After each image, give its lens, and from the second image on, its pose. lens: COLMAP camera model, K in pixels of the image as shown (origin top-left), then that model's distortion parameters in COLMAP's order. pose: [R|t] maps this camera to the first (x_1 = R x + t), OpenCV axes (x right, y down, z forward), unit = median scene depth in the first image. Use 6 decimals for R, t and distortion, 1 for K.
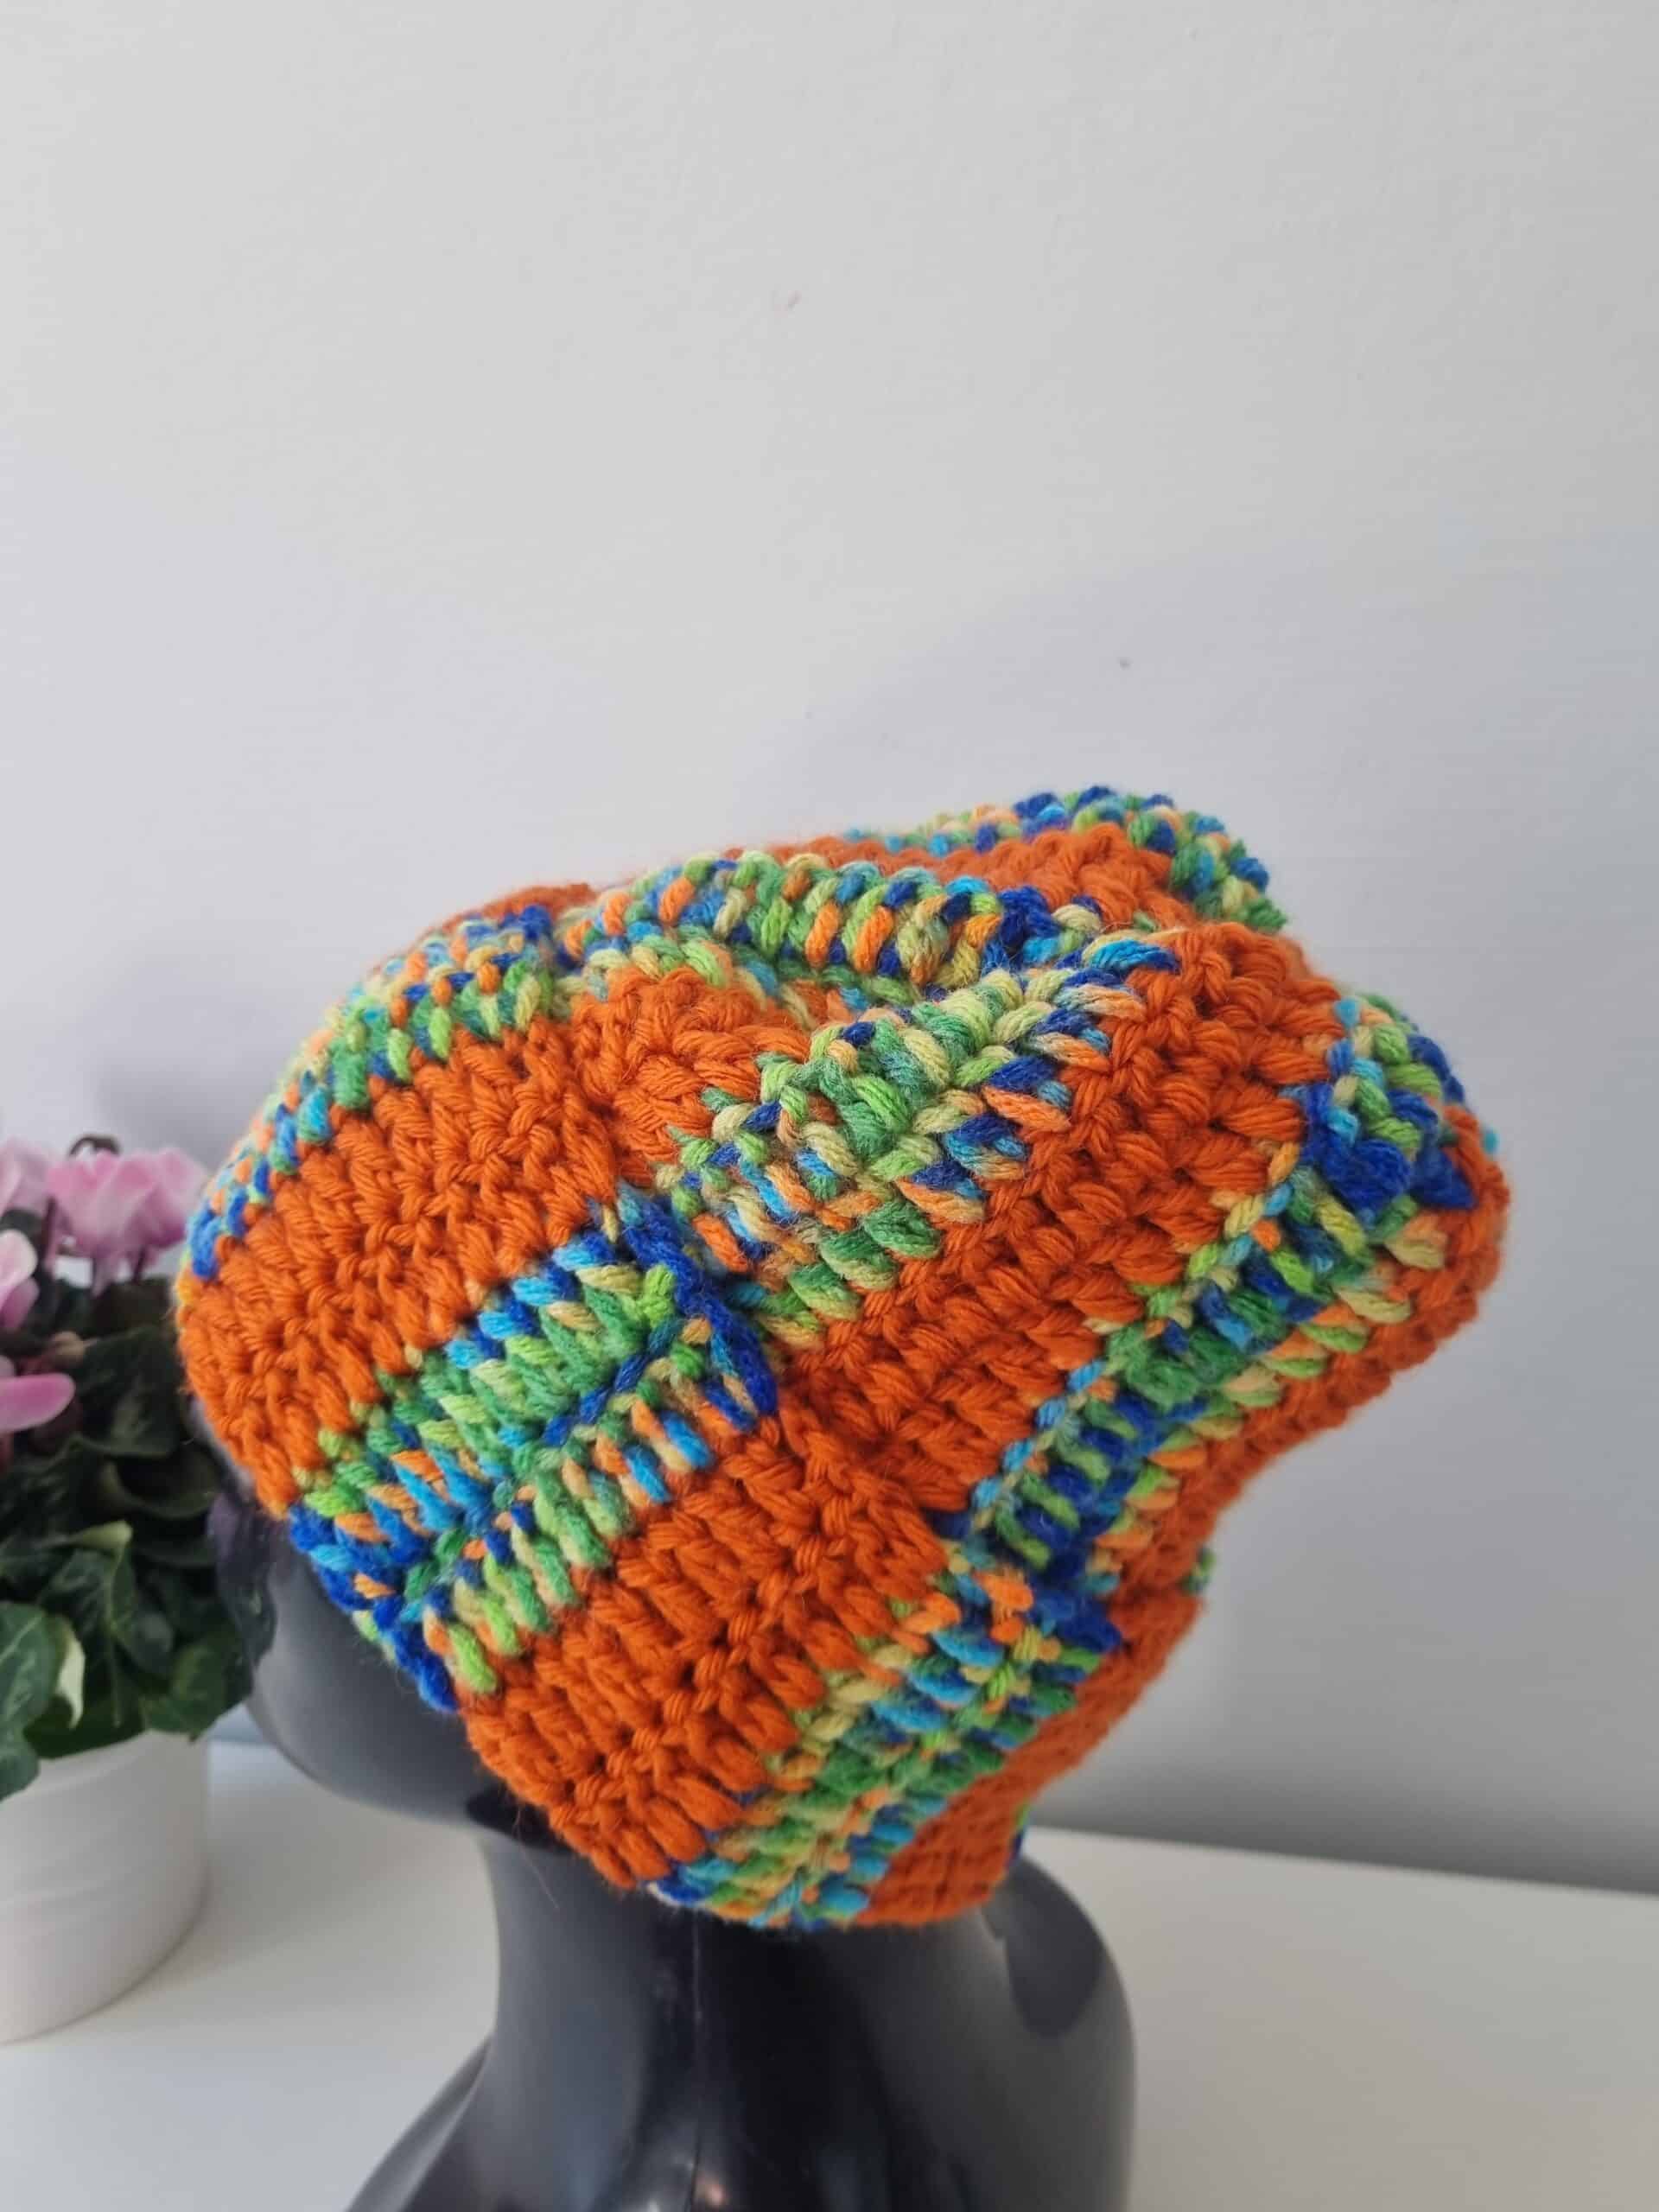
lens RADIAL K [[1701.9, 0, 815.2], [0, 1701.9, 1104.3], [0, 0, 1]] dist [0.030203, -0.044845]
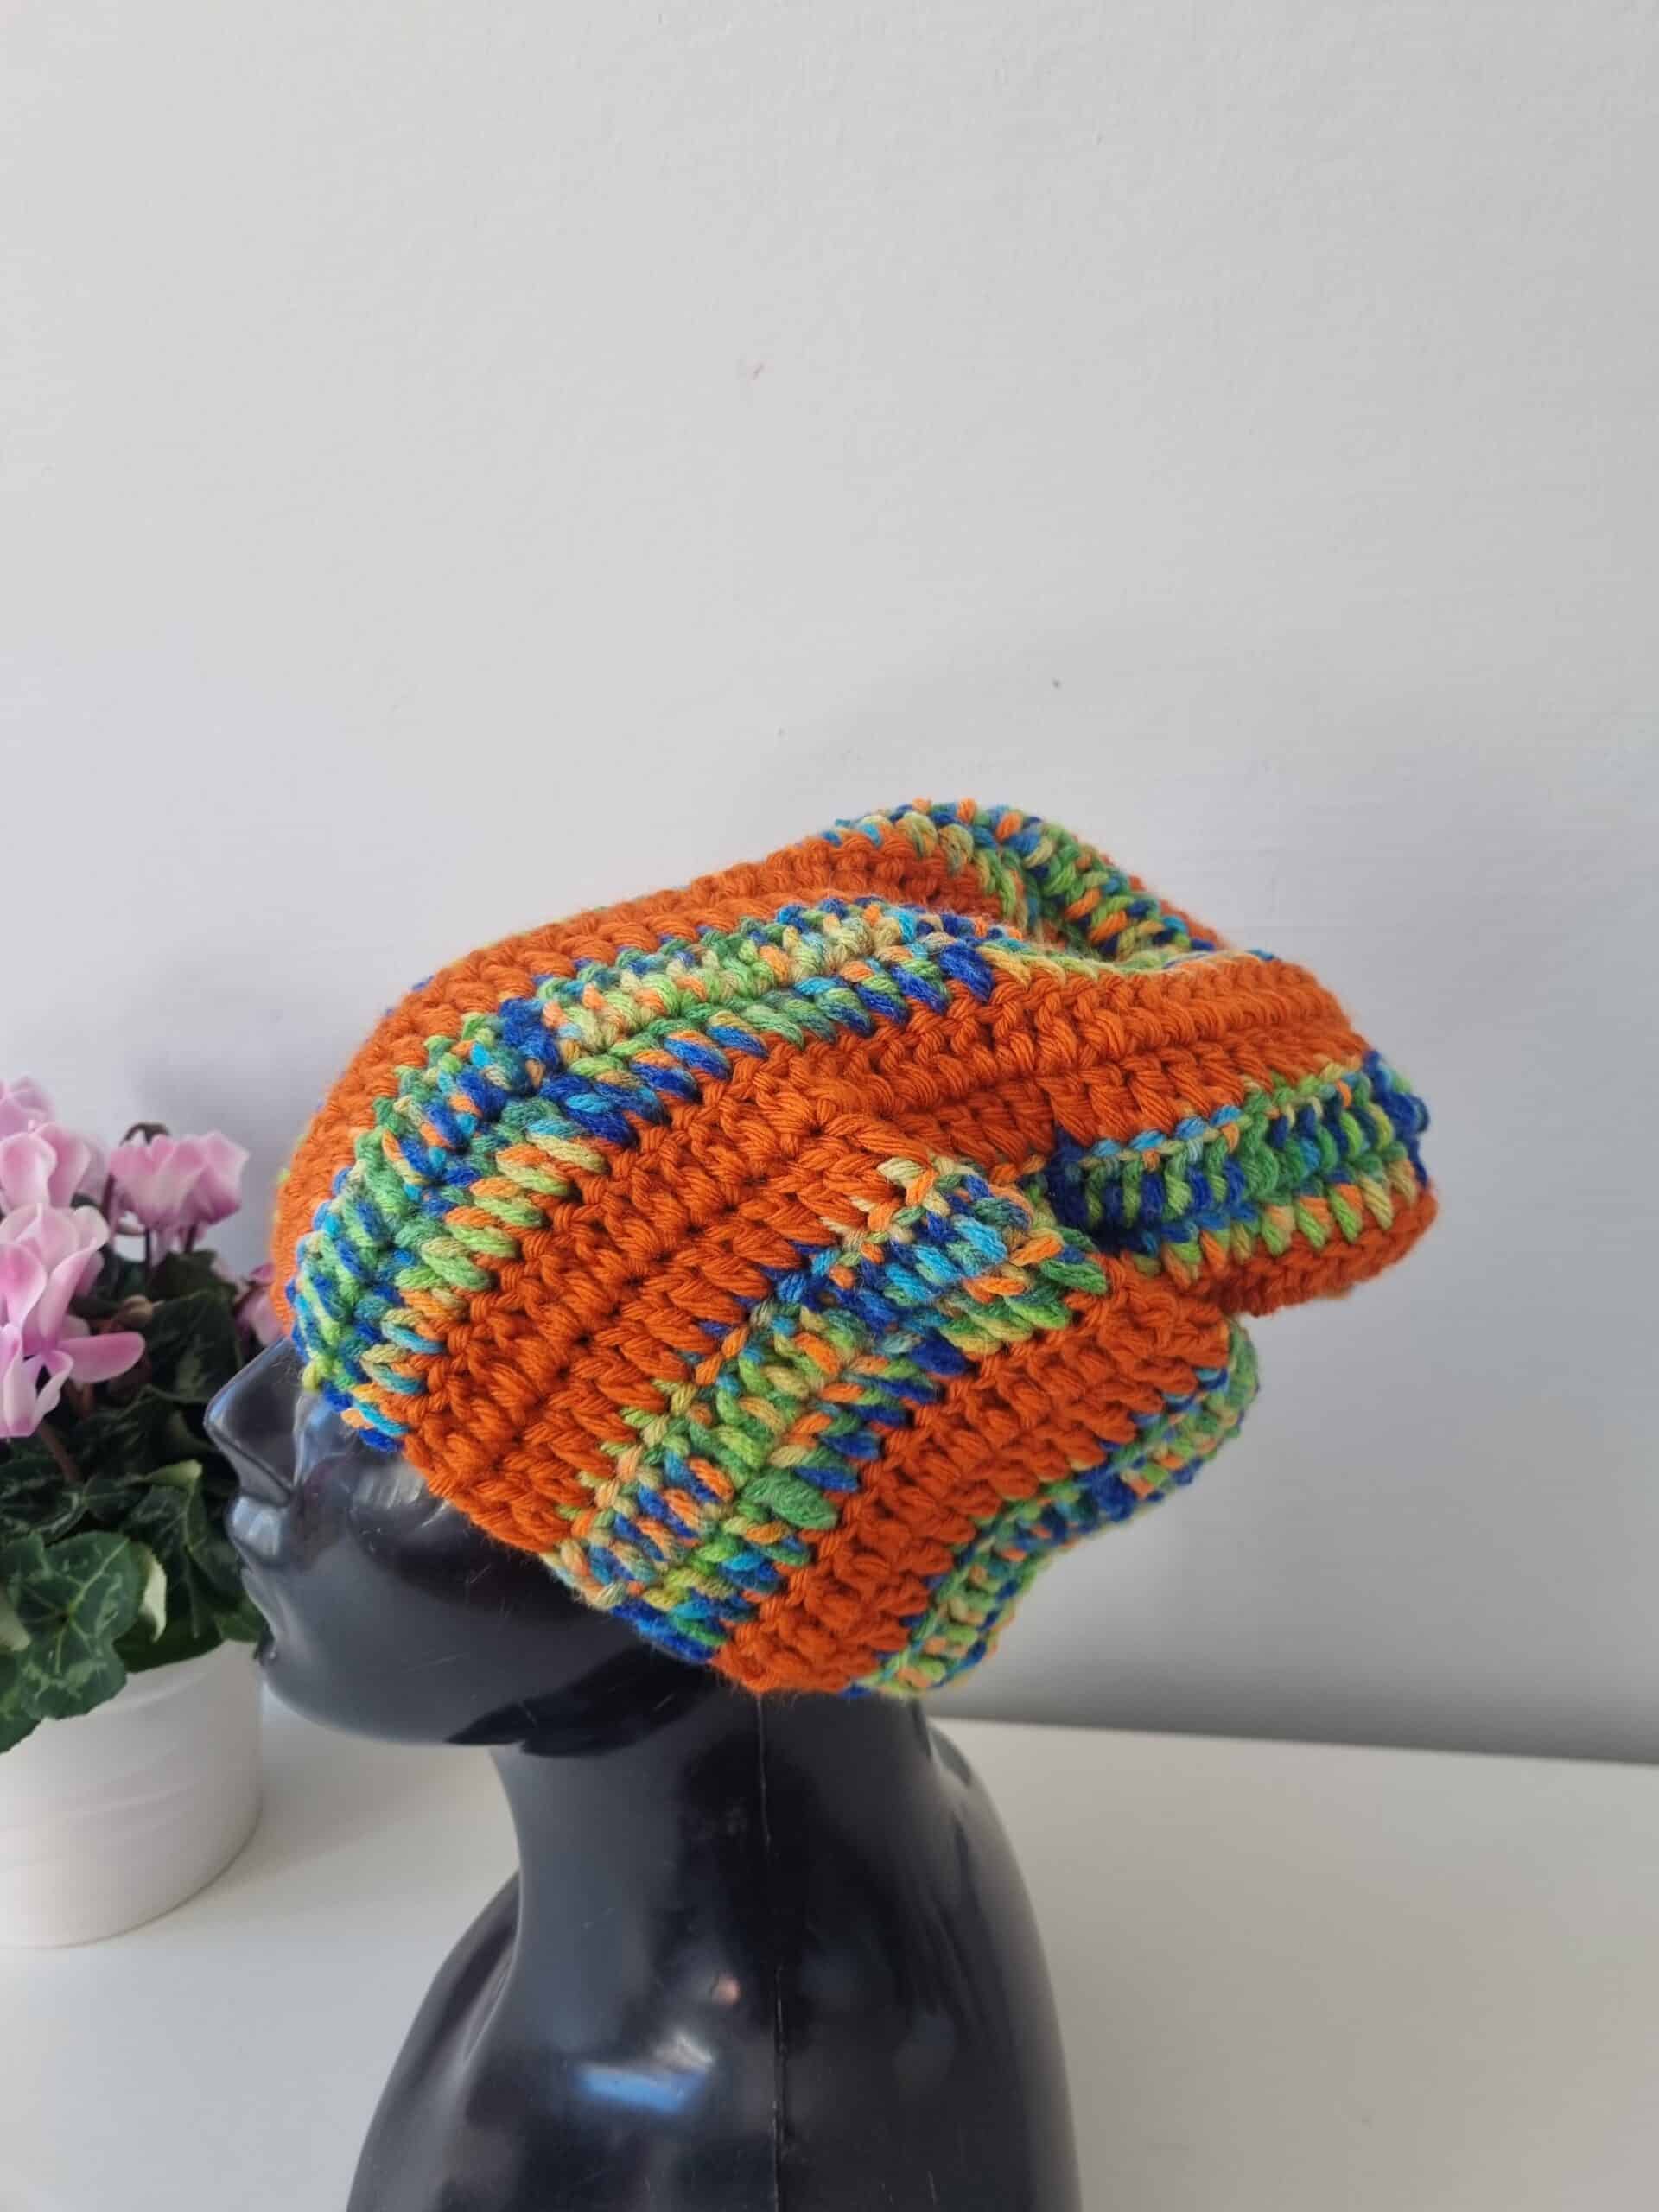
lens RADIAL K [[1701.9, 0, 847.1], [0, 1701.9, 1092.3], [0, 0, 1]] dist [0.030203, -0.044845]
pose [[0.999002, -0.026773, 0.035759, -0.007618], [0.026974, 0.999623, -0.005155, 0.018591], [-0.035607, 0.006115, 0.999347, -0.142223]]
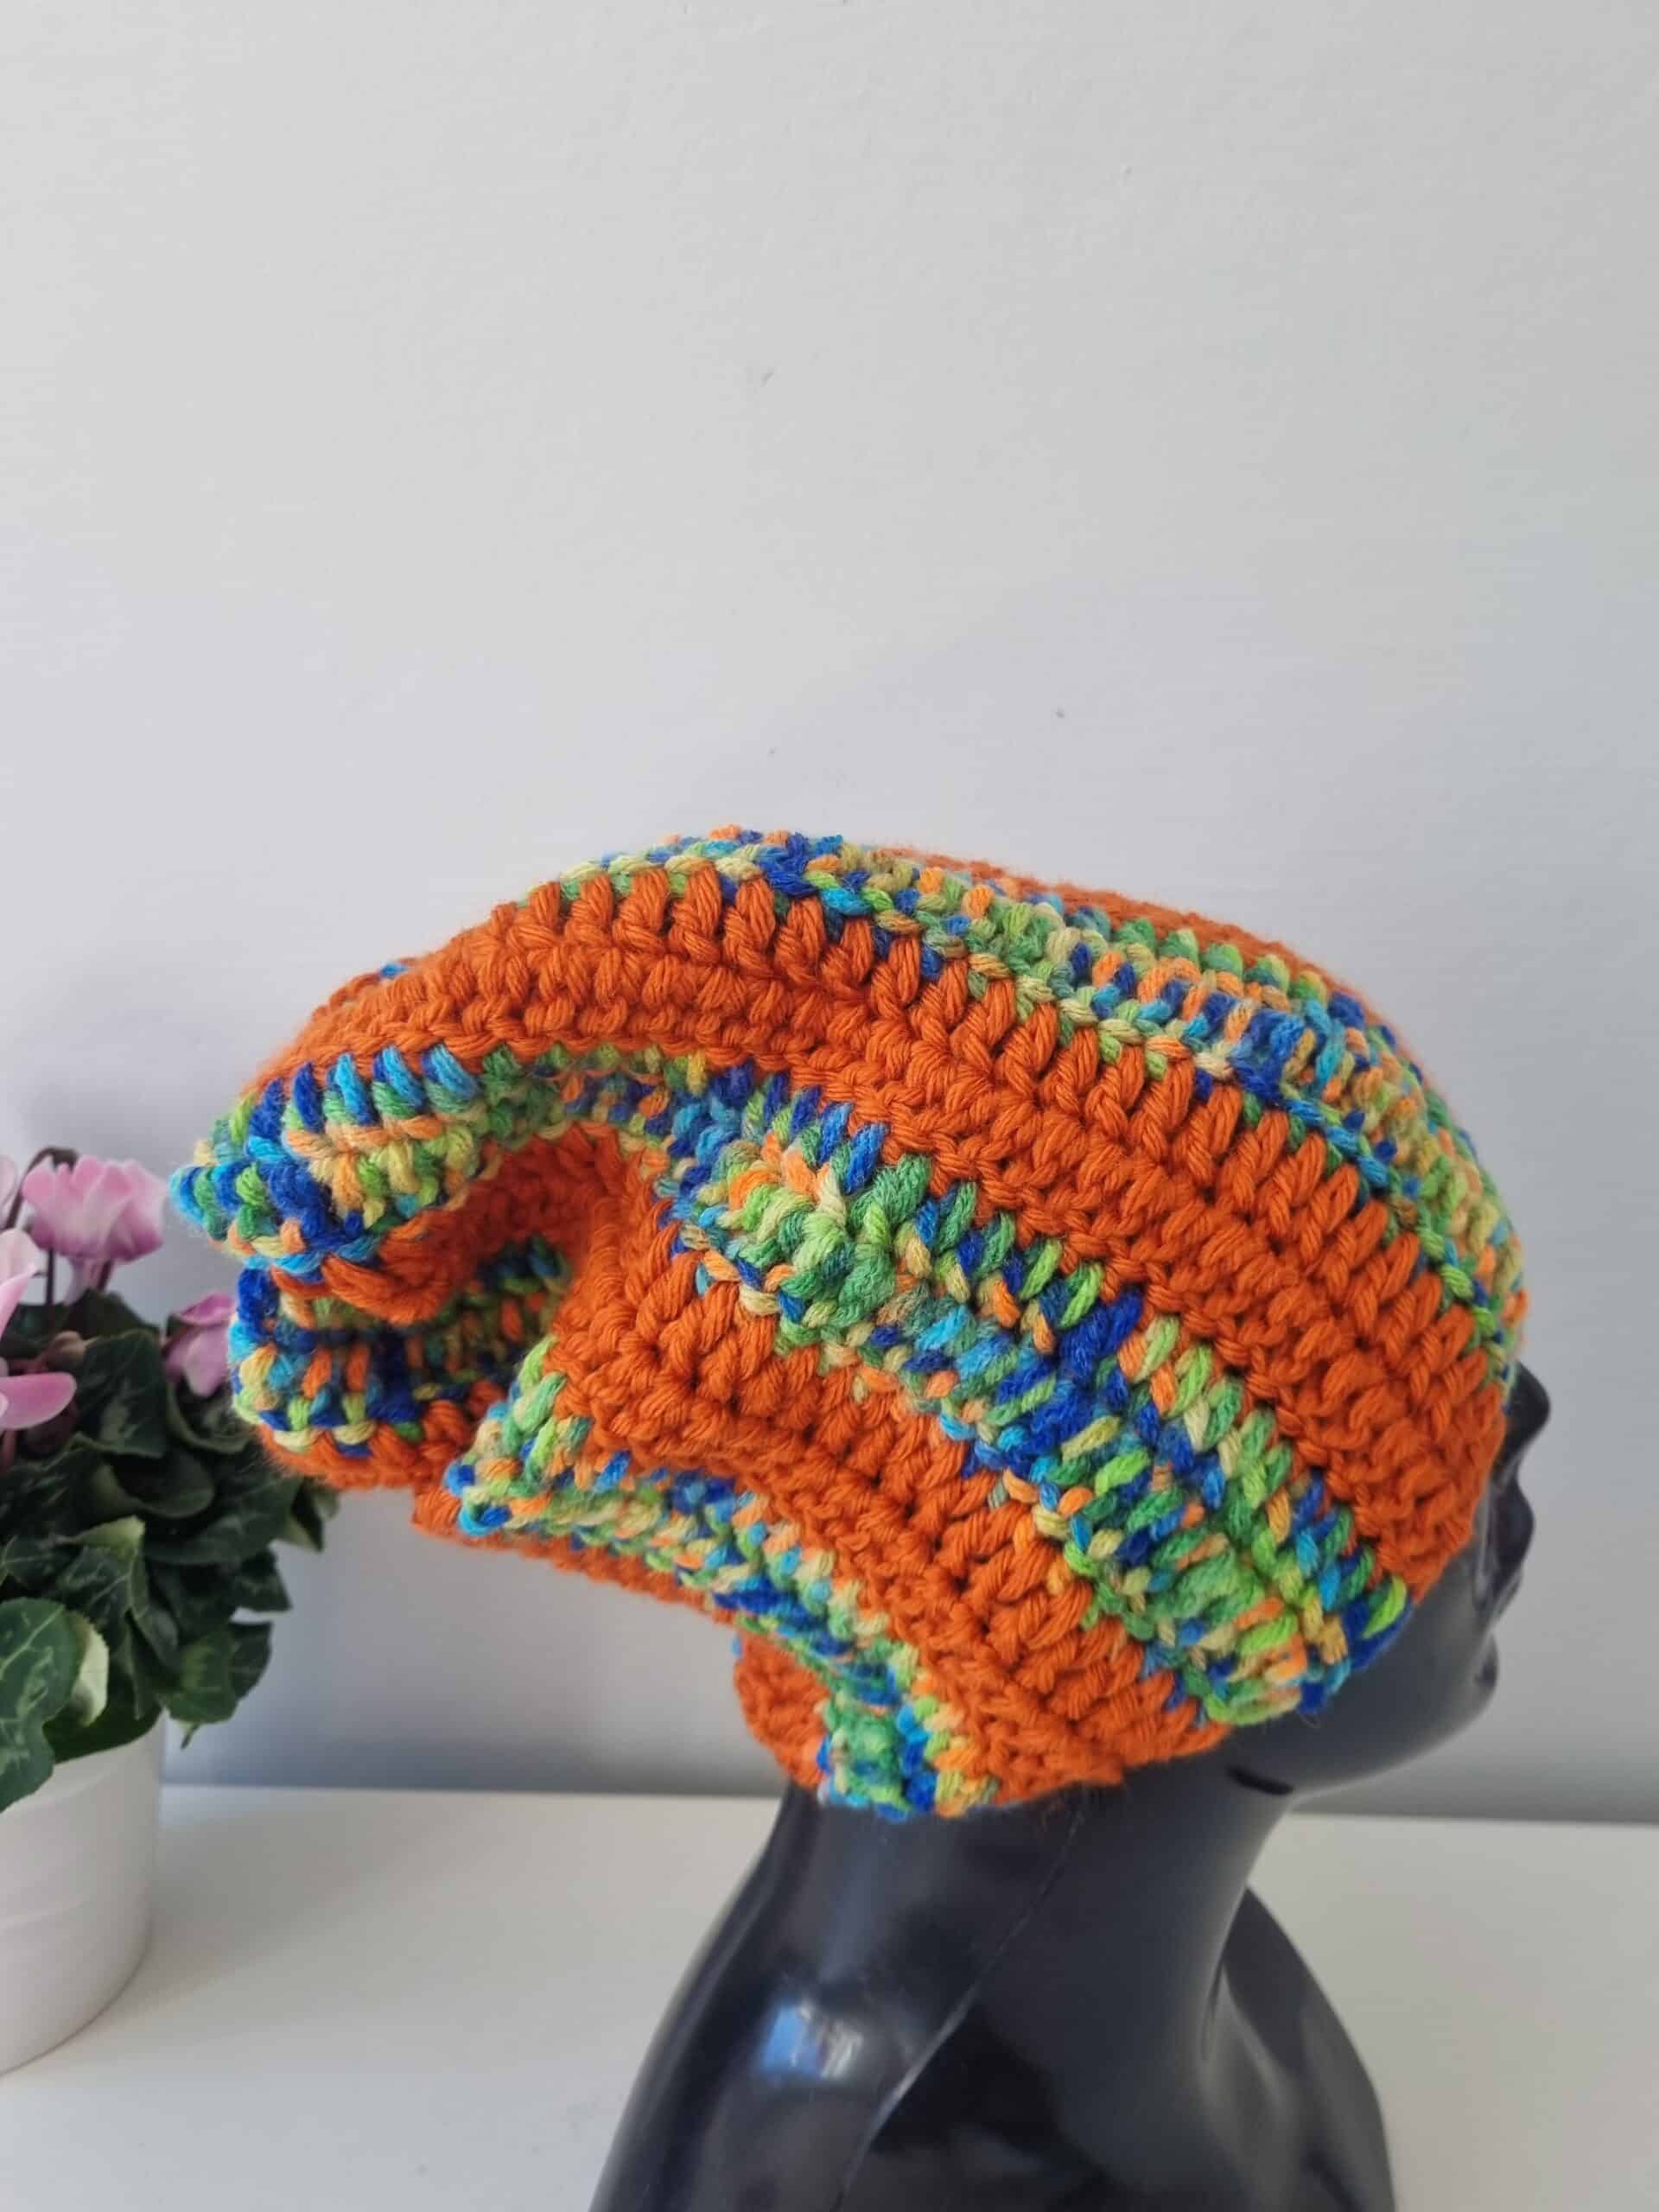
lens RADIAL K [[1701.9, 0, 834.1], [0, 1701.9, 1114.2], [0, 0, 1]] dist [0.030203, -0.044845]
pose [[0.985078, -0.003709, 0.172068, -0.169794], [0.013242, 0.998438, -0.054287, 0.067620], [-0.171598, 0.055755, 0.983588, -0.064723]]
